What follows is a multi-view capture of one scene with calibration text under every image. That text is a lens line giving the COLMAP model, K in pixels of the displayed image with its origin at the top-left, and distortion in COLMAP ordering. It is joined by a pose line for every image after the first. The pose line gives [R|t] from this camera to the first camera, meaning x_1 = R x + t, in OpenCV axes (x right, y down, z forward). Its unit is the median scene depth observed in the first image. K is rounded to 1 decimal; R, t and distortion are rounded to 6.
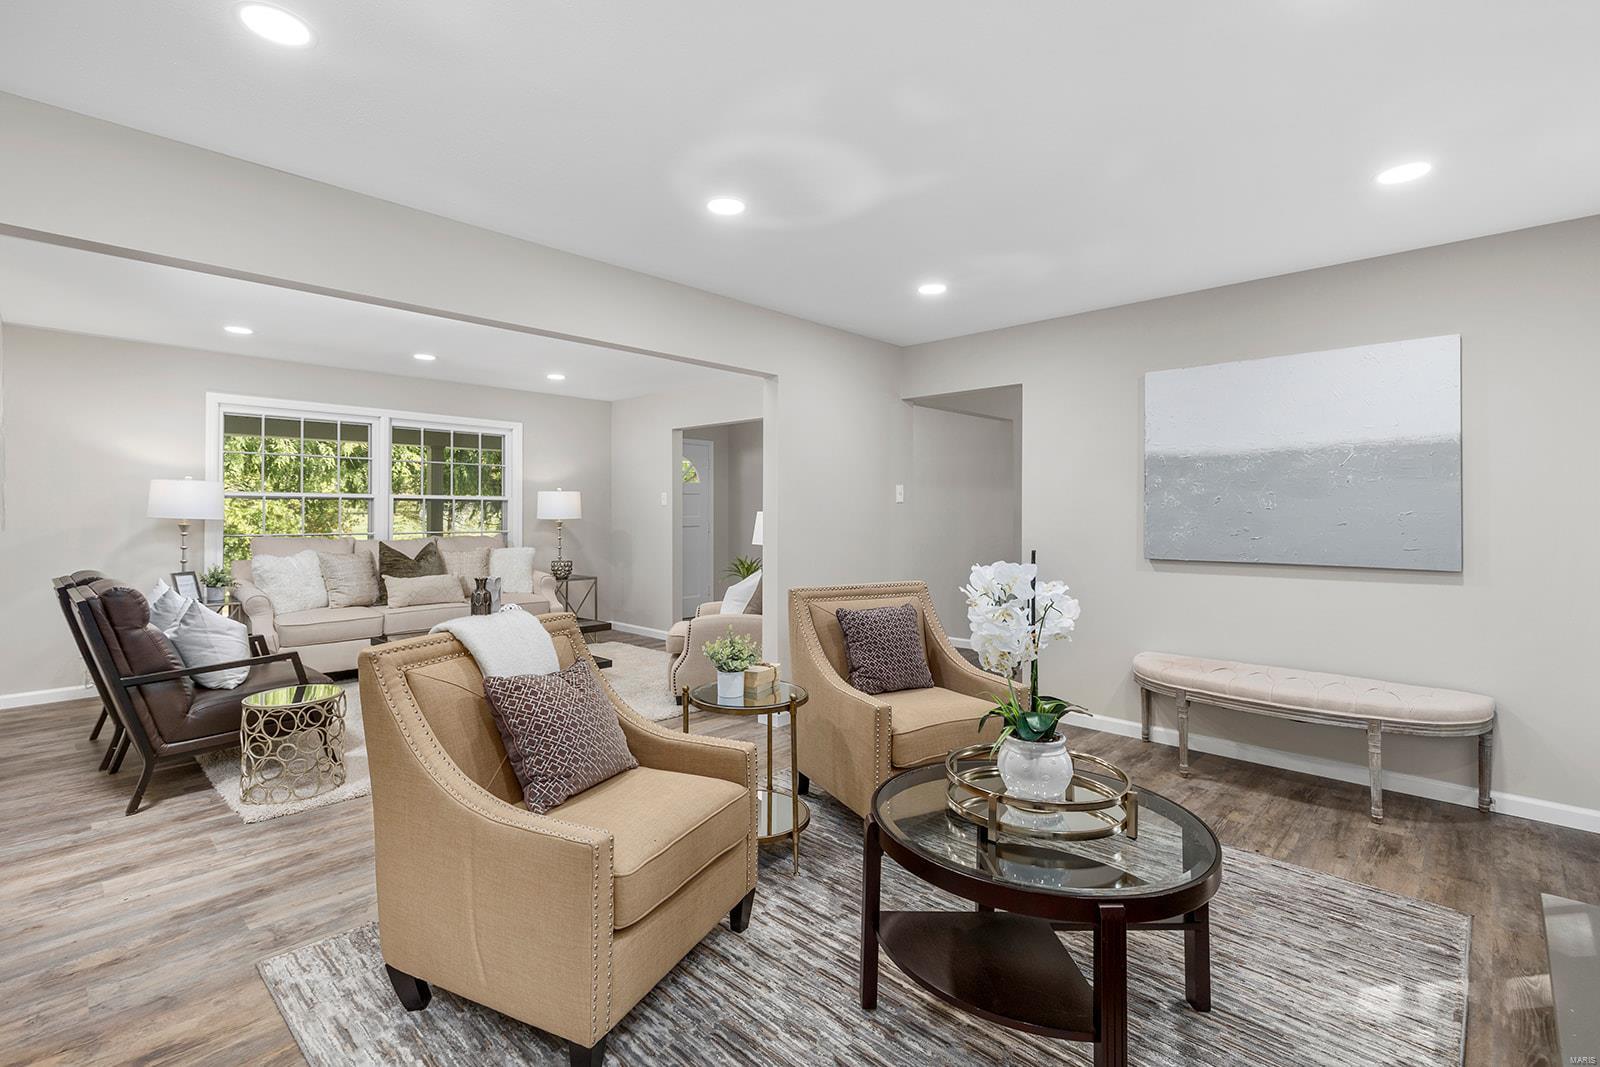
lens RADIAL K [[712.2, 0, 799.1], [0, 712.2, 516.2], [0, 0, 1]] dist [0.000786, -0.000126]
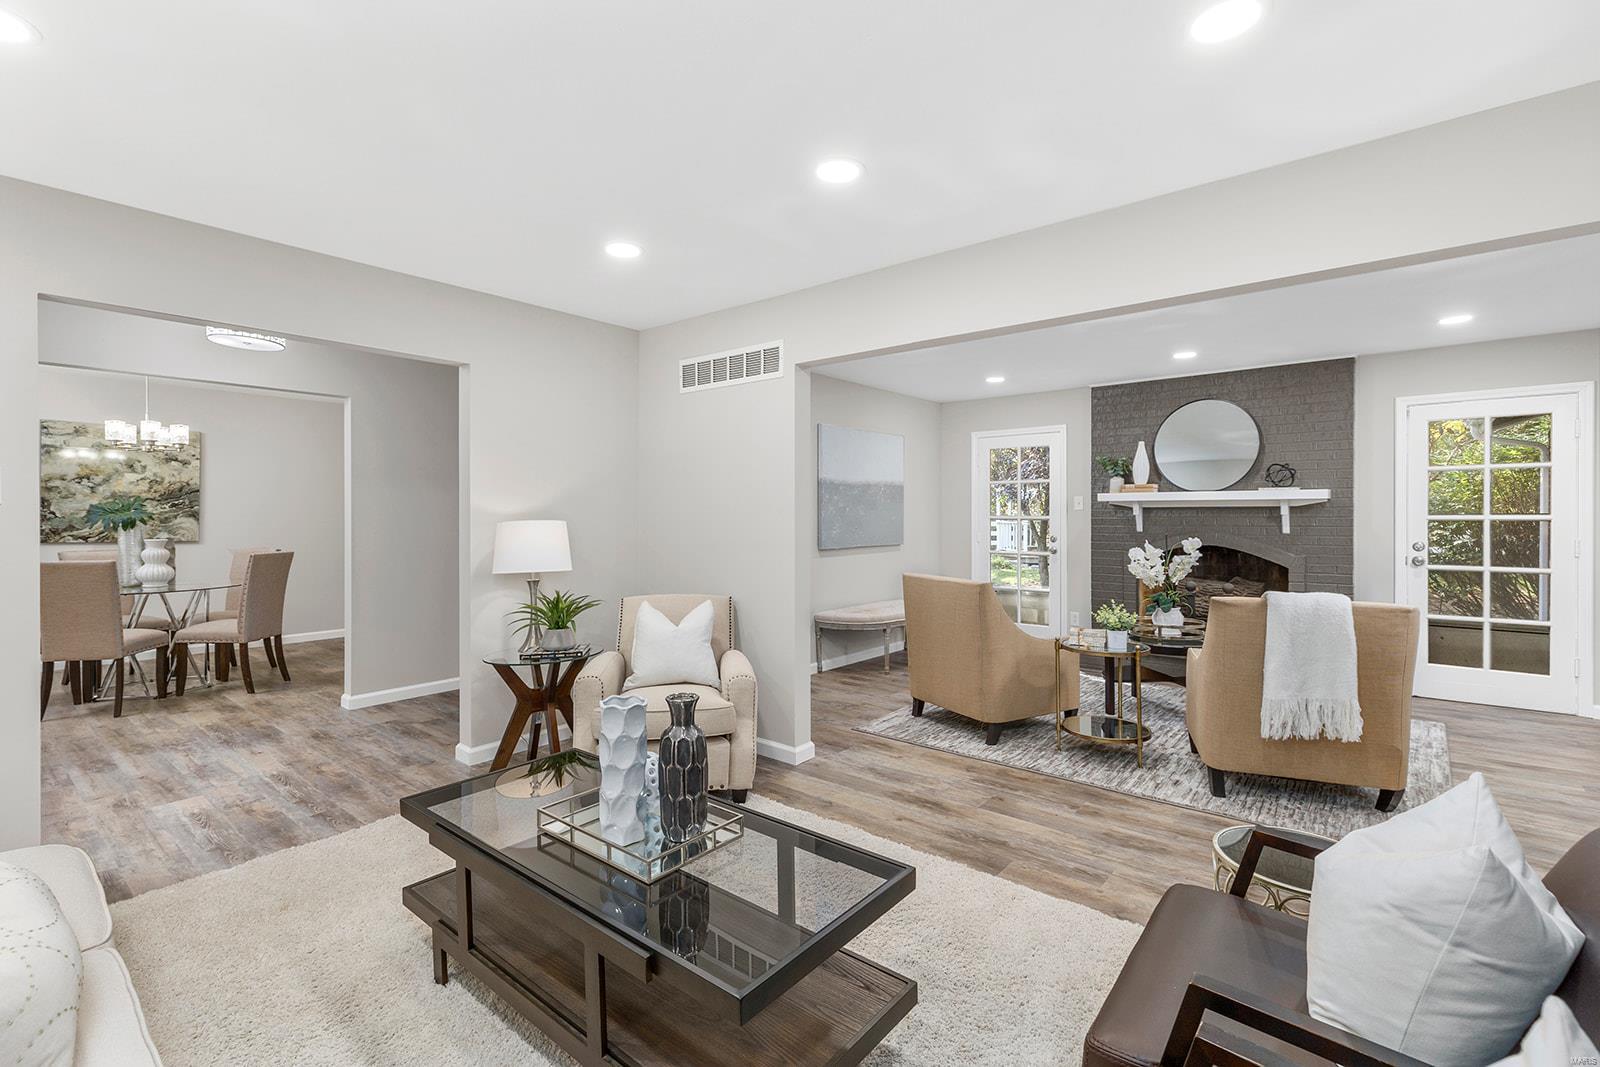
lens RADIAL K [[715.5, 0, 795.9], [0, 715.5, 525.8], [0, 0, 1]] dist [0.003306, 0.000169]
pose [[-0.057703, -0.015054, 0.998220, -1.126085], [0.002291, 0.999882, 0.015212, -0.012966], [-0.998331, 0.003165, -0.057662, 1.301294]]
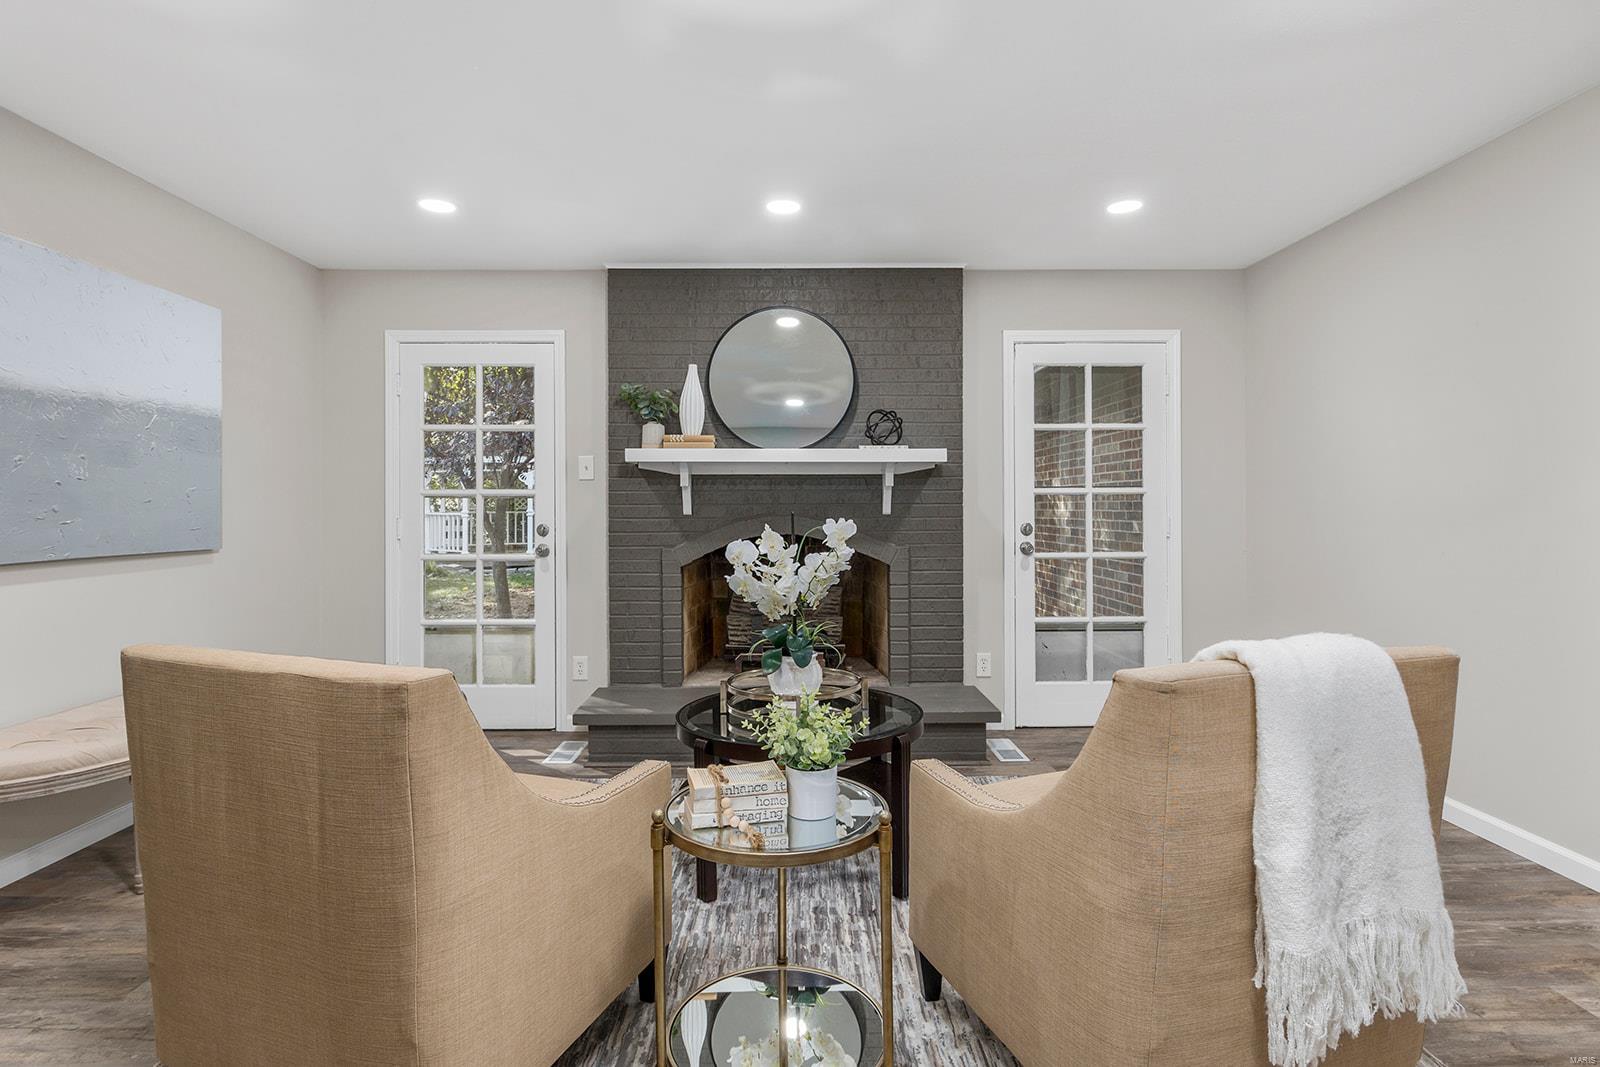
lens RADIAL K [[811.0, 0, 801.5], [0, 811.0, 507.7], [0, 0, 1]] dist [0.000632, -0.000308]
pose [[-0.695934, 0.001277, 0.718105, -0.401046], [0.003011, 0.999995, 0.001139, 0.019029], [-0.718100, 0.002955, -0.695934, 1.073851]]
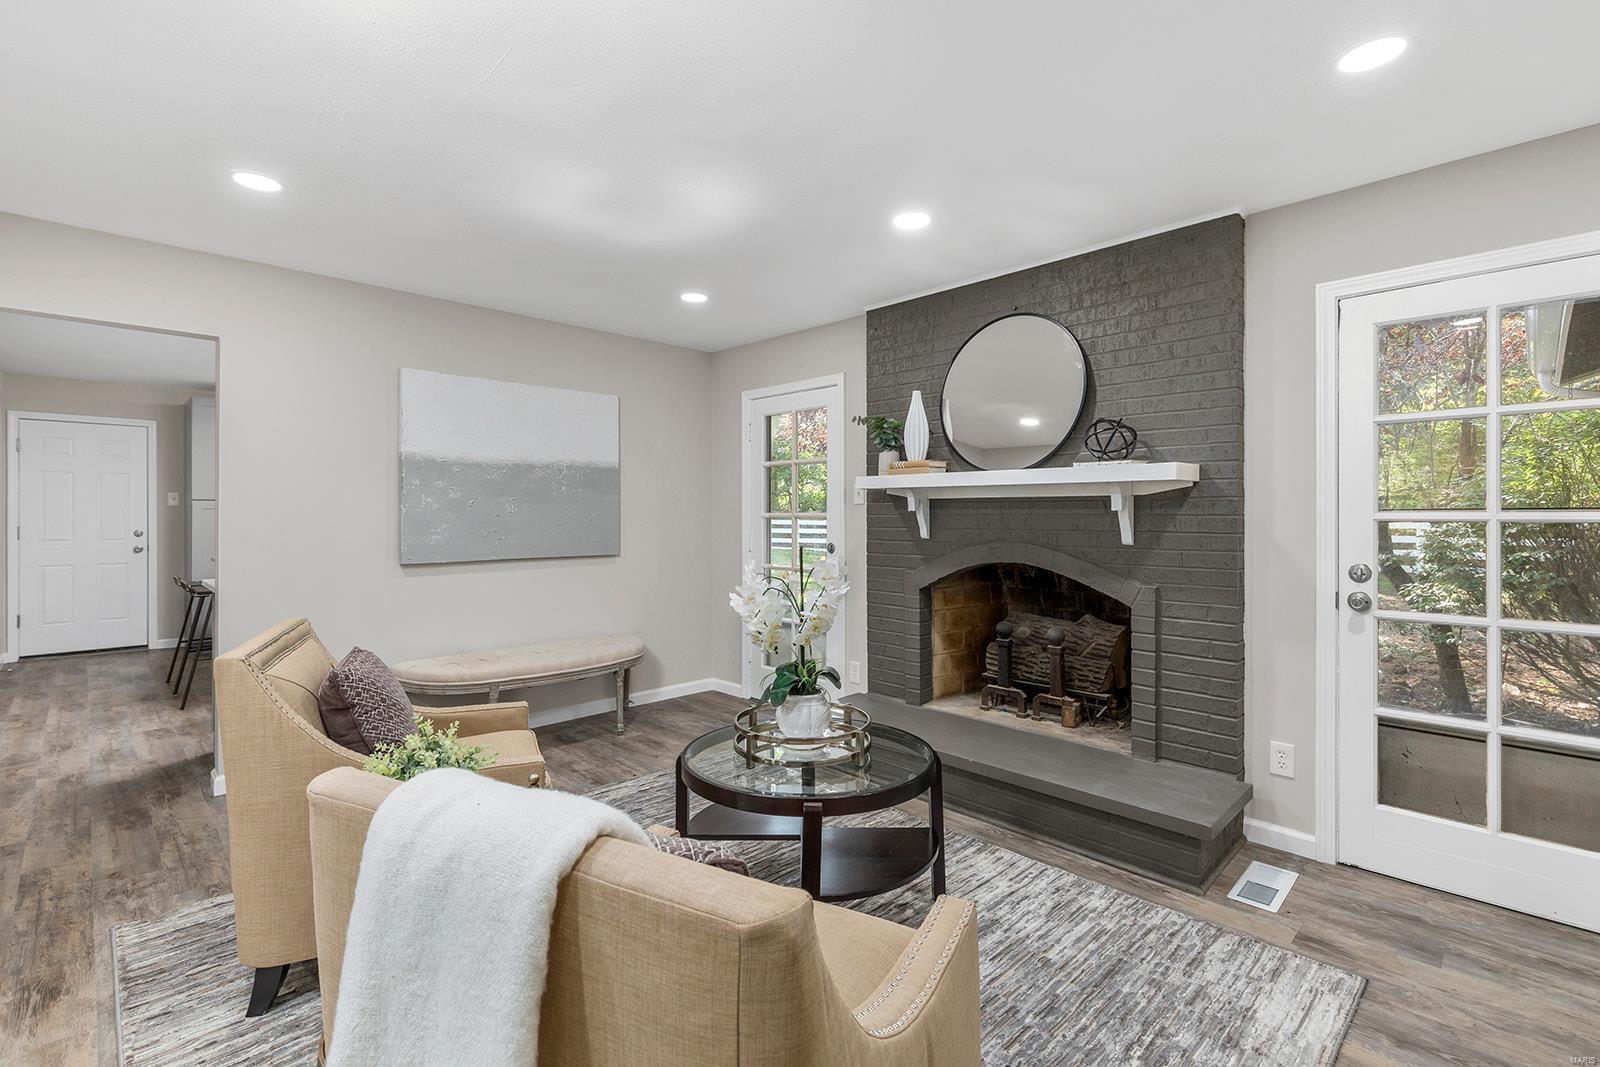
lens RADIAL K [[726.2, 0, 792.4], [0, 726.2, 516.7], [0, 0, 1]] dist [0.004440, -0.000138]
pose [[0.042248, -0.005111, 0.999094, -0.521911], [0.001408, 0.999986, 0.005056, -0.008565], [-0.999106, 0.001193, 0.042255, 0.505572]]
